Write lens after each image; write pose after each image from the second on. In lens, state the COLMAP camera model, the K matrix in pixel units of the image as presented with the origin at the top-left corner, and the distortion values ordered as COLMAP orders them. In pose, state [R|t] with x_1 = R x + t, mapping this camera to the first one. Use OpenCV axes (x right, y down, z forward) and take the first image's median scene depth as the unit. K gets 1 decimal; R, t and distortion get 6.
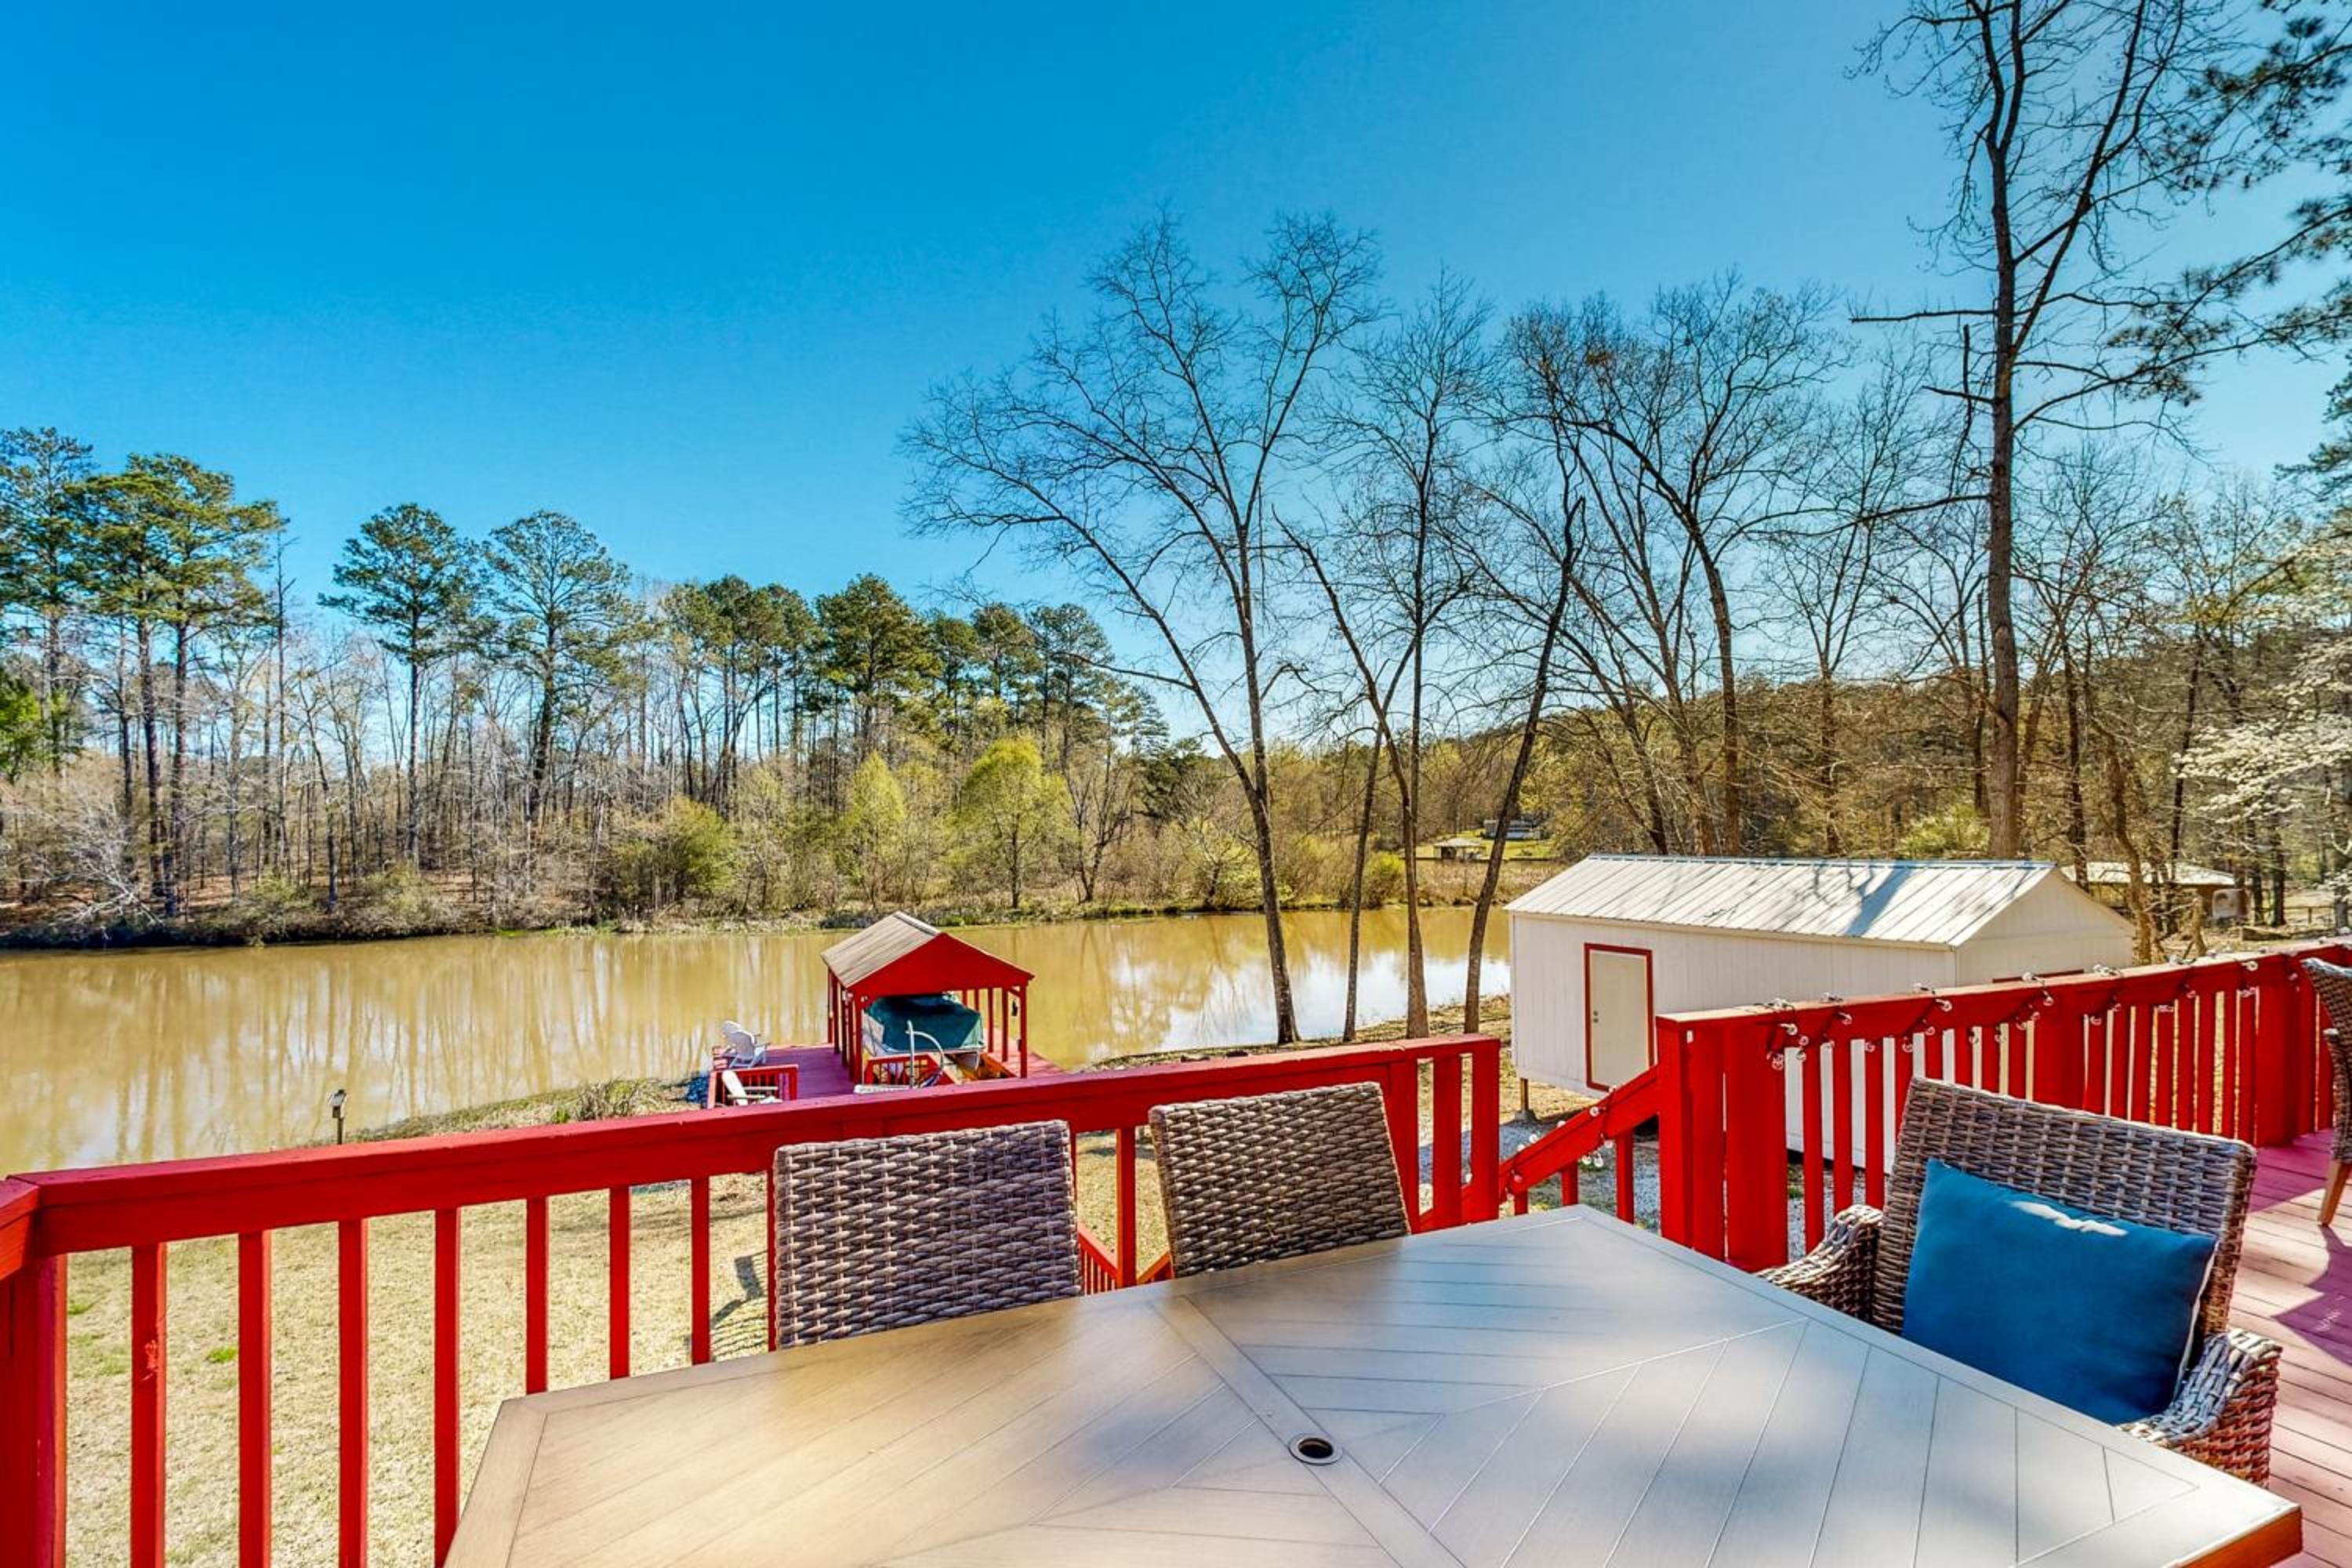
lens RADIAL K [[1029.4, 0, 1128.2], [0, 1029.4, 825.1], [0, 0, 1]] dist [-0.016001, 0.001927]
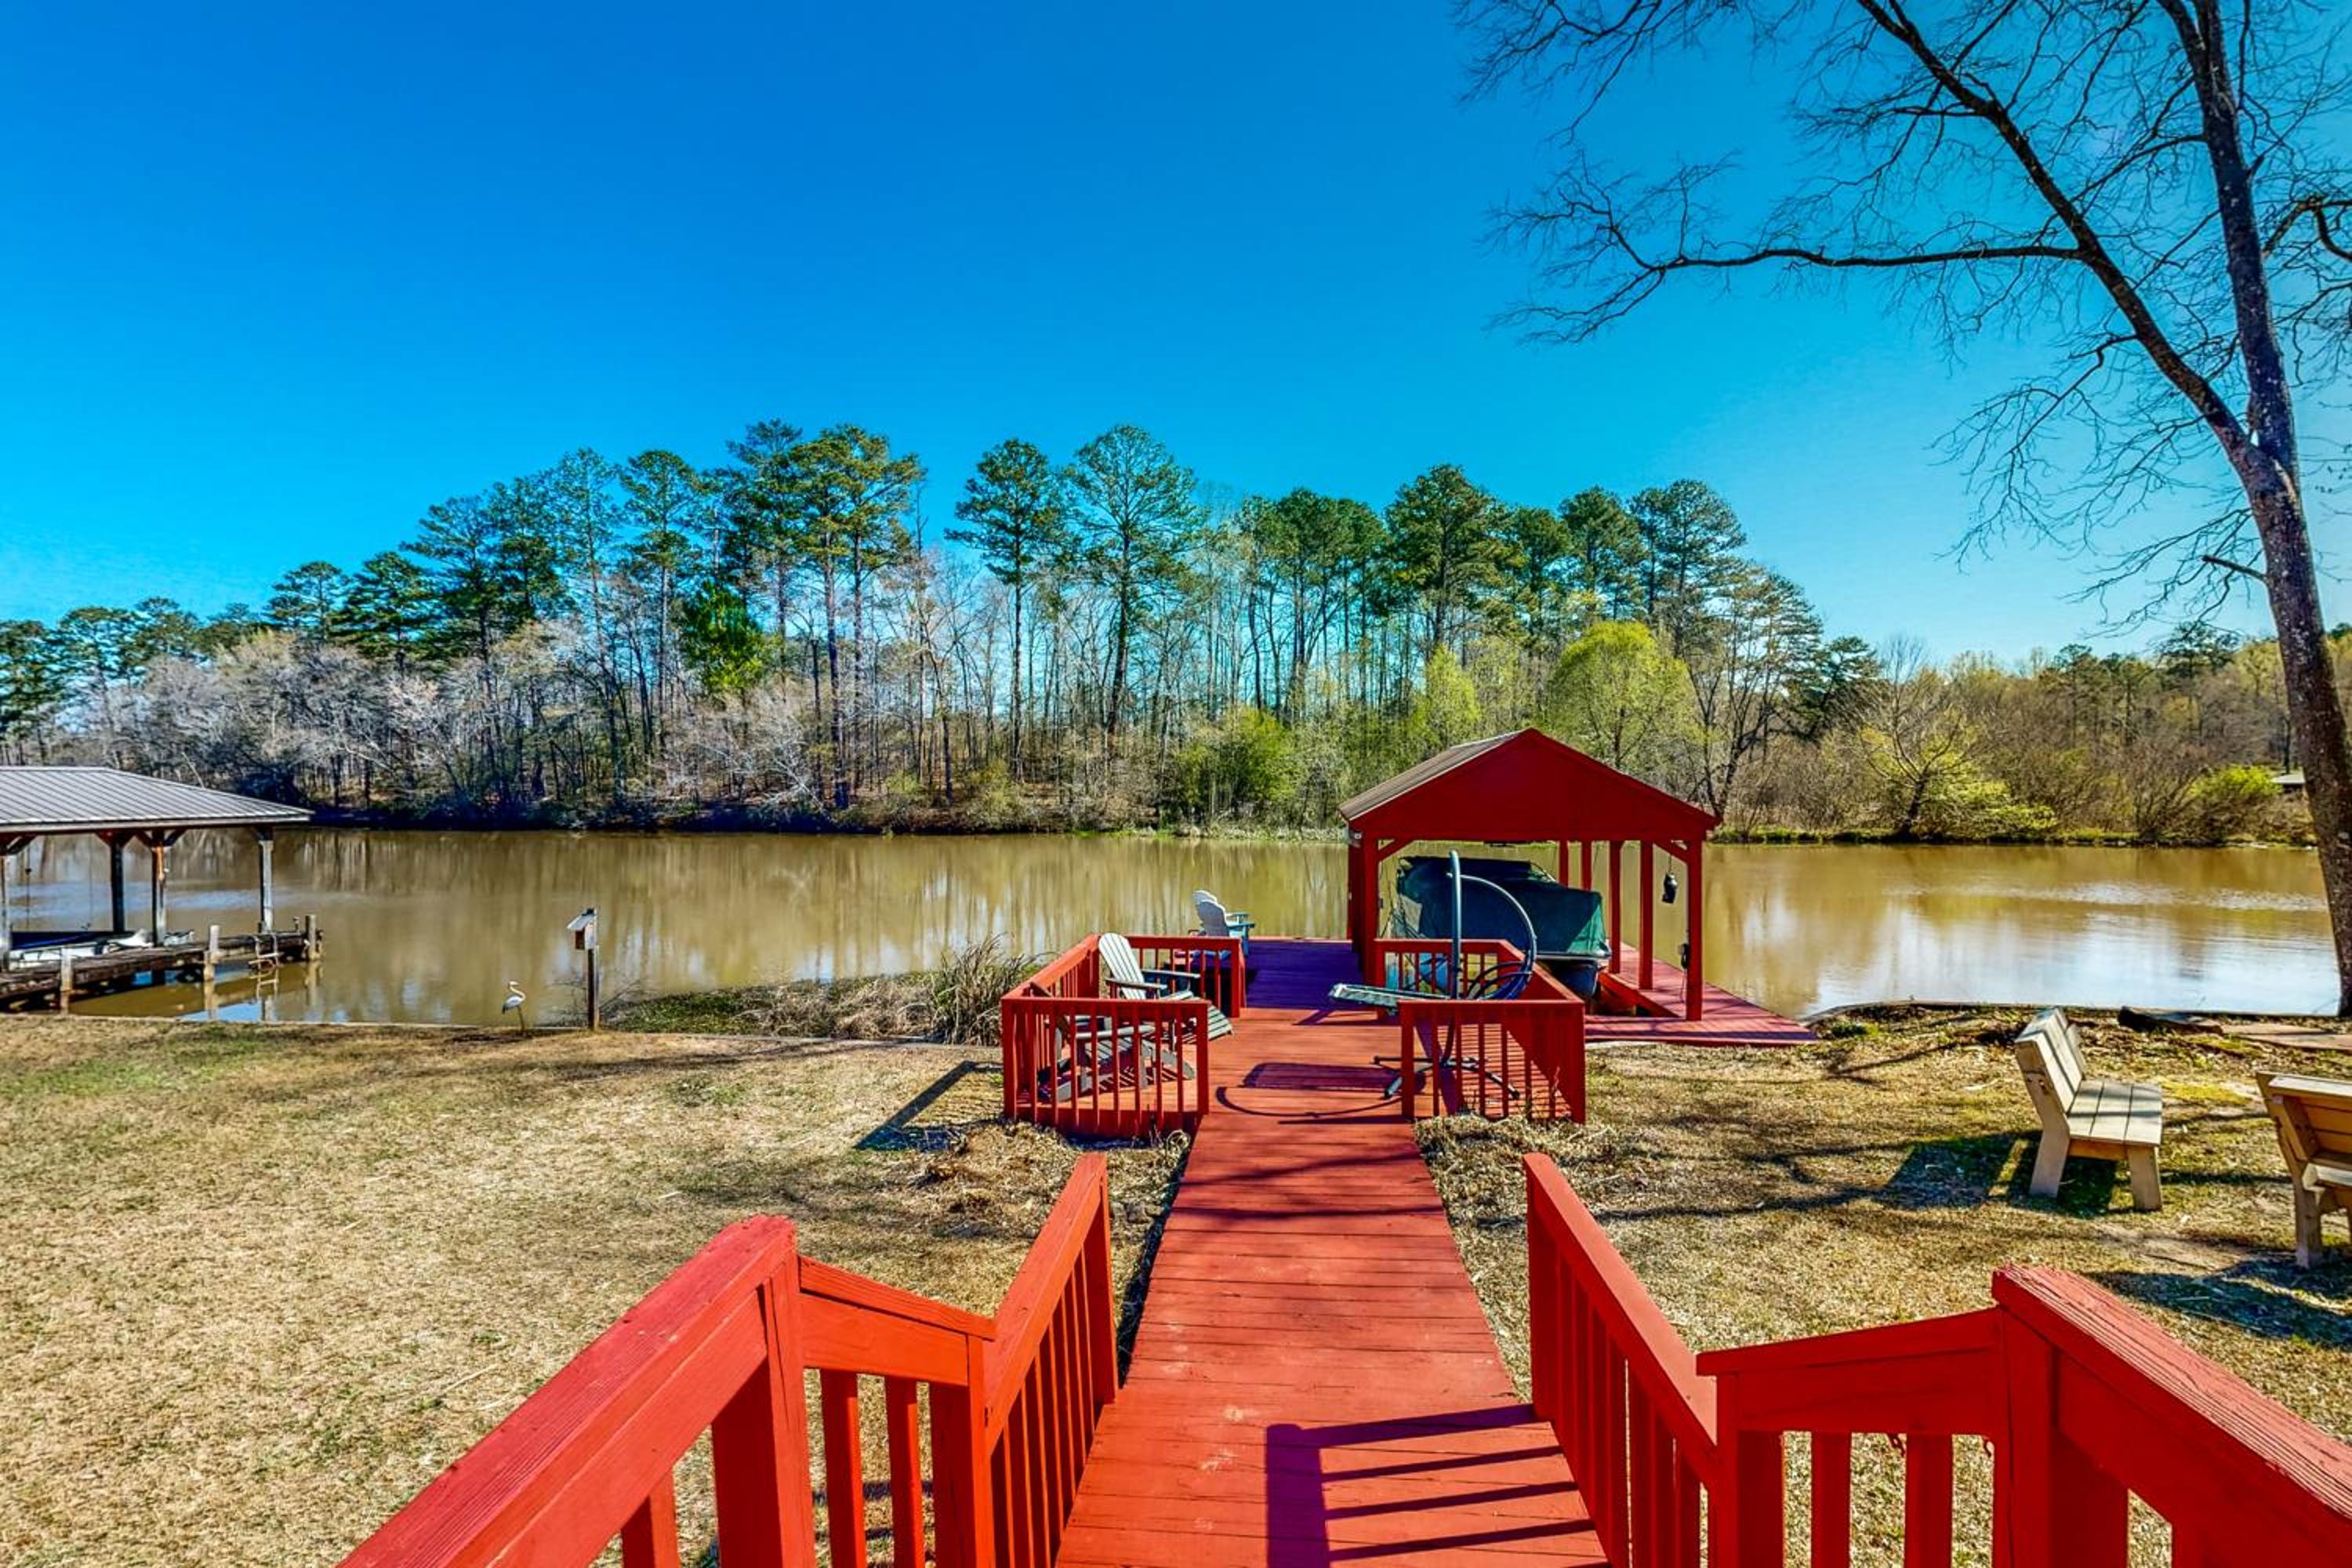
lens RADIAL K [[1018.0, 0, 1174.3], [0, 1018.0, 795.6], [0, 0, 1]] dist [-0.006928, 0.001623]
pose [[0.873754, 0.013215, -0.486188, -0.055642], [-0.002181, 0.999727, 0.023255, 0.082803], [0.486363, -0.019259, 0.873545, 0.291445]]
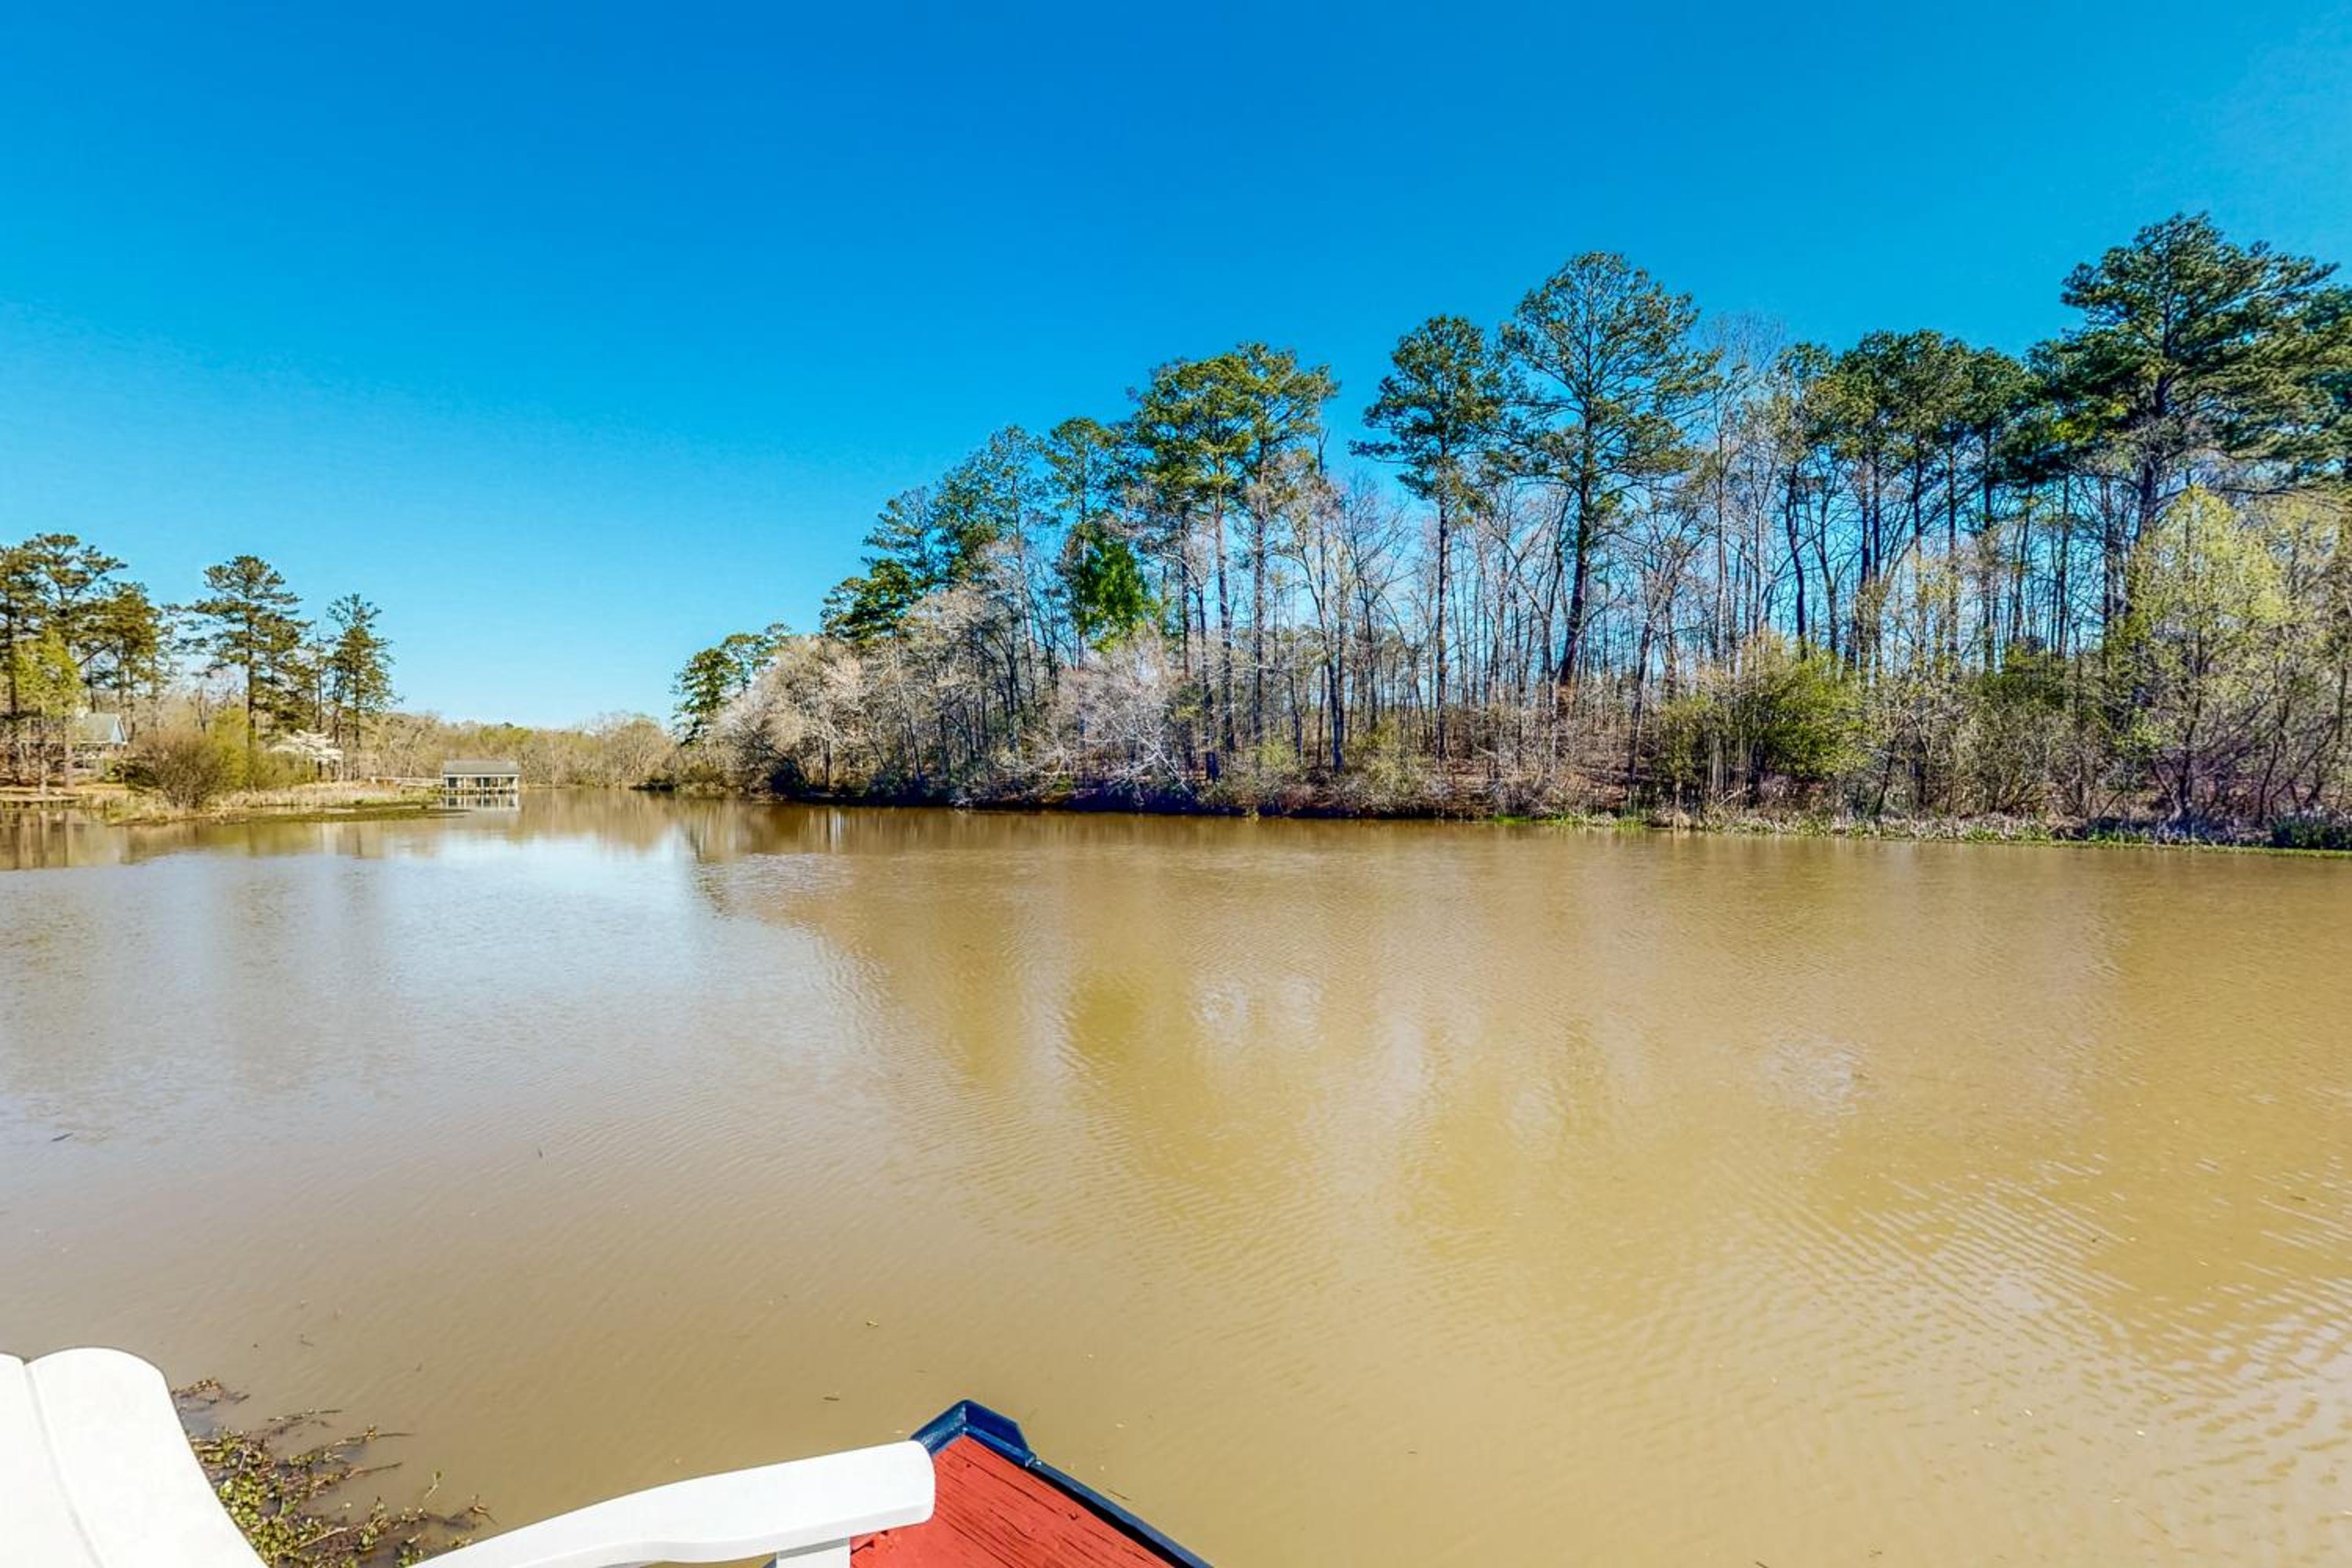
lens RADIAL K [[1018.0, 0, 1179.4], [0, 1018.0, 792.5], [0, 0, 1]] dist [-0.006928, 0.001623]
pose [[0.558038, 0.019438, -0.829588, -0.259413], [0.001232, 0.999705, 0.024253, 0.128059], [0.829815, -0.014556, 0.557849, 0.763254]]
